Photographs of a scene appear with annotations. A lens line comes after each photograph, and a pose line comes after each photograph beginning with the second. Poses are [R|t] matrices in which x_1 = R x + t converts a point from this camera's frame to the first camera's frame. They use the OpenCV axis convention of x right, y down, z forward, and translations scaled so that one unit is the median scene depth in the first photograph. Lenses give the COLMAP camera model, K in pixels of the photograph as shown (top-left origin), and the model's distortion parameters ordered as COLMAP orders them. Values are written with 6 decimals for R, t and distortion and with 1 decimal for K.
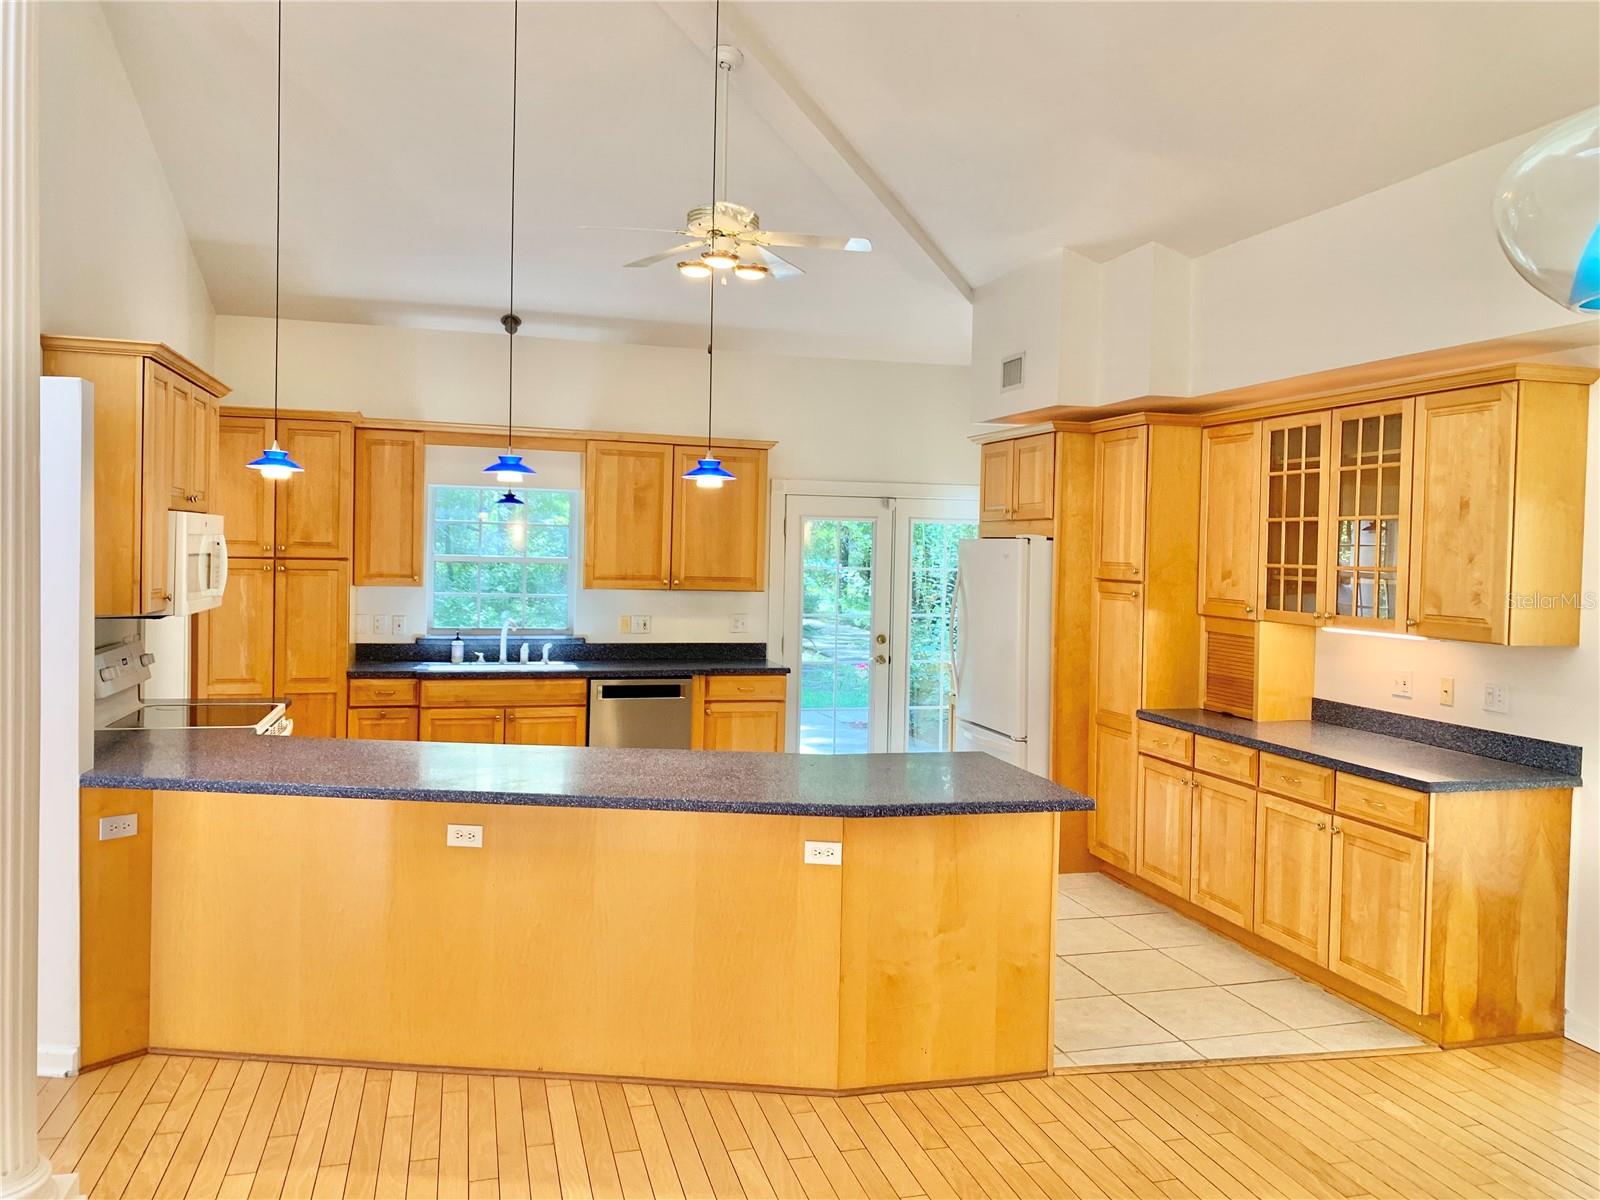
lens RADIAL K [[1227.5, 0, 801.2], [0, 1227.5, 582.8], [0, 0, 1]] dist [0.048075, -0.068964]
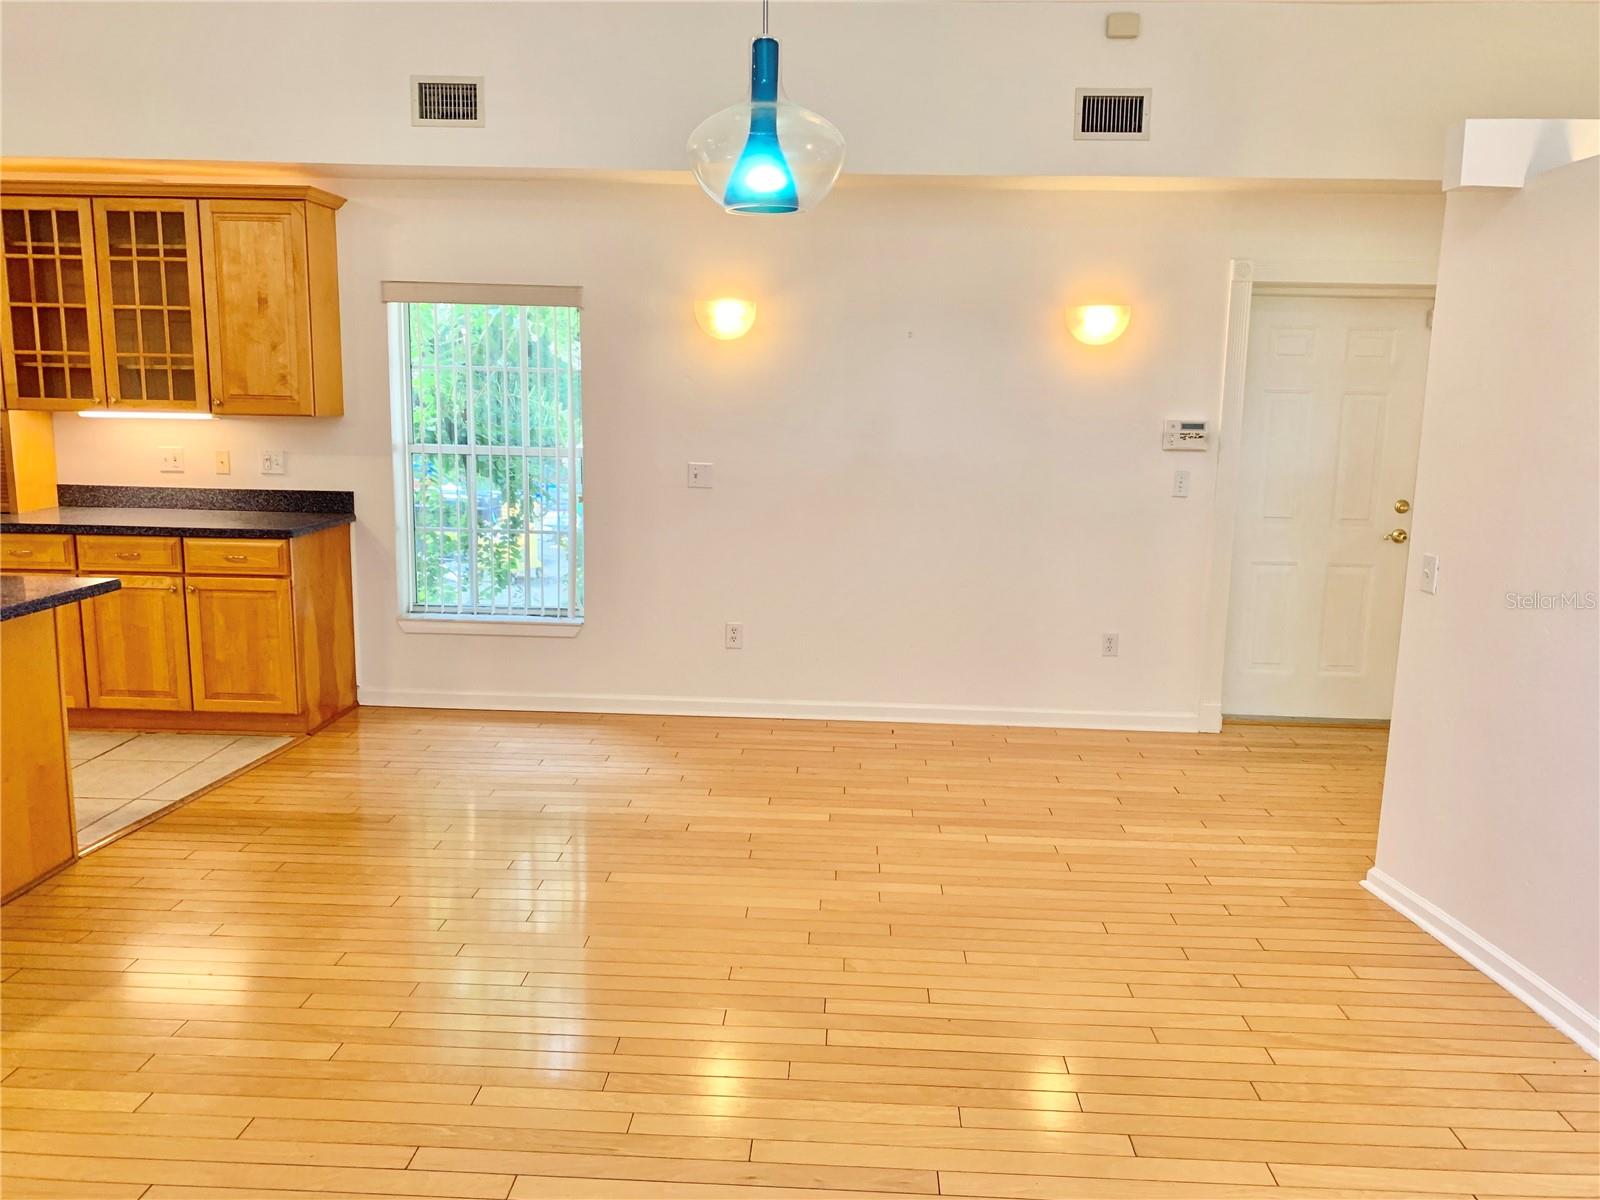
lens RADIAL K [[1208.9, 0, 803.6], [0, 1208.9, 595.1], [0, 0, 1]] dist [0.008642, -0.002686]
pose [[0.304709, -0.172258, 0.936739, -0.396266], [0.014028, 0.984214, 0.176425, 0.016001], [-0.952342, -0.040618, 0.302315, 0.116381]]
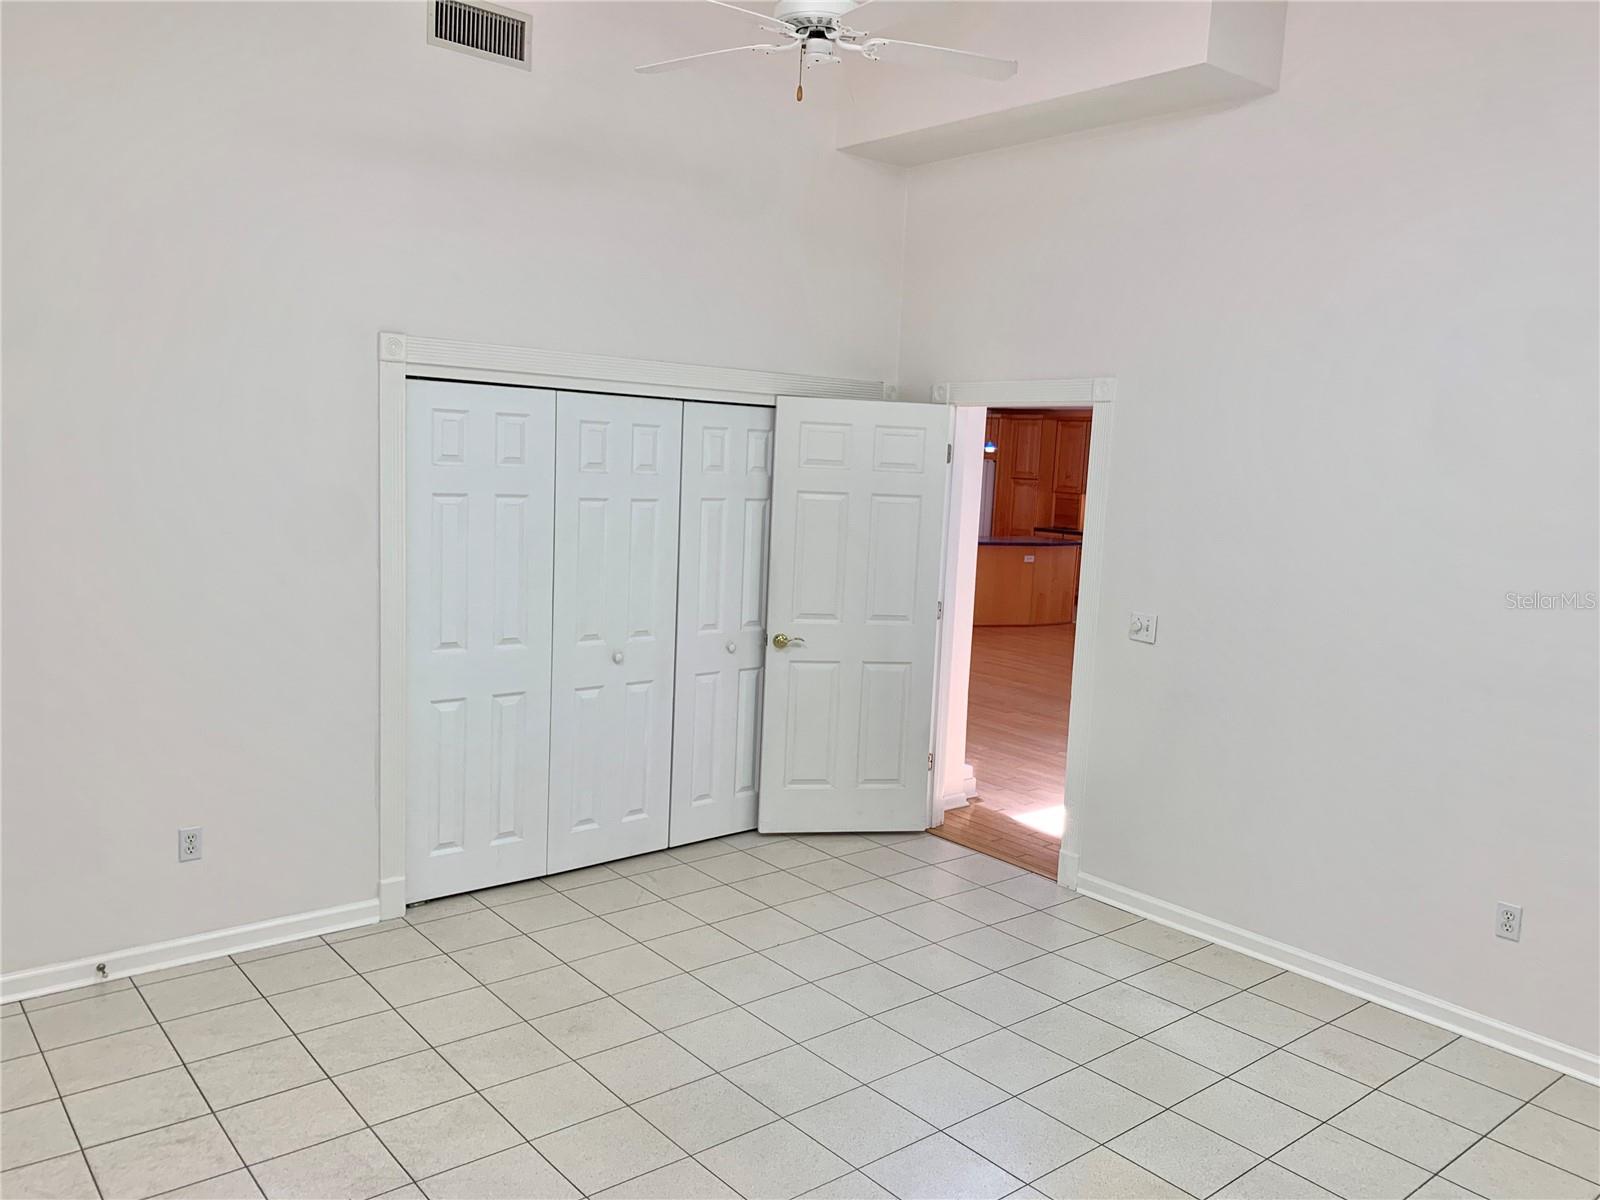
lens RADIAL K [[1208.9, 0, 803.6], [0, 1208.9, 595.1], [0, 0, 1]] dist [0.008642, -0.002686]
pose [[0.910402, -0.030687, 0.412586, -1.509644], [-0.011004, 0.995097, 0.098294, -0.003513], [-0.413579, -0.094027, 0.905600, -1.399090]]
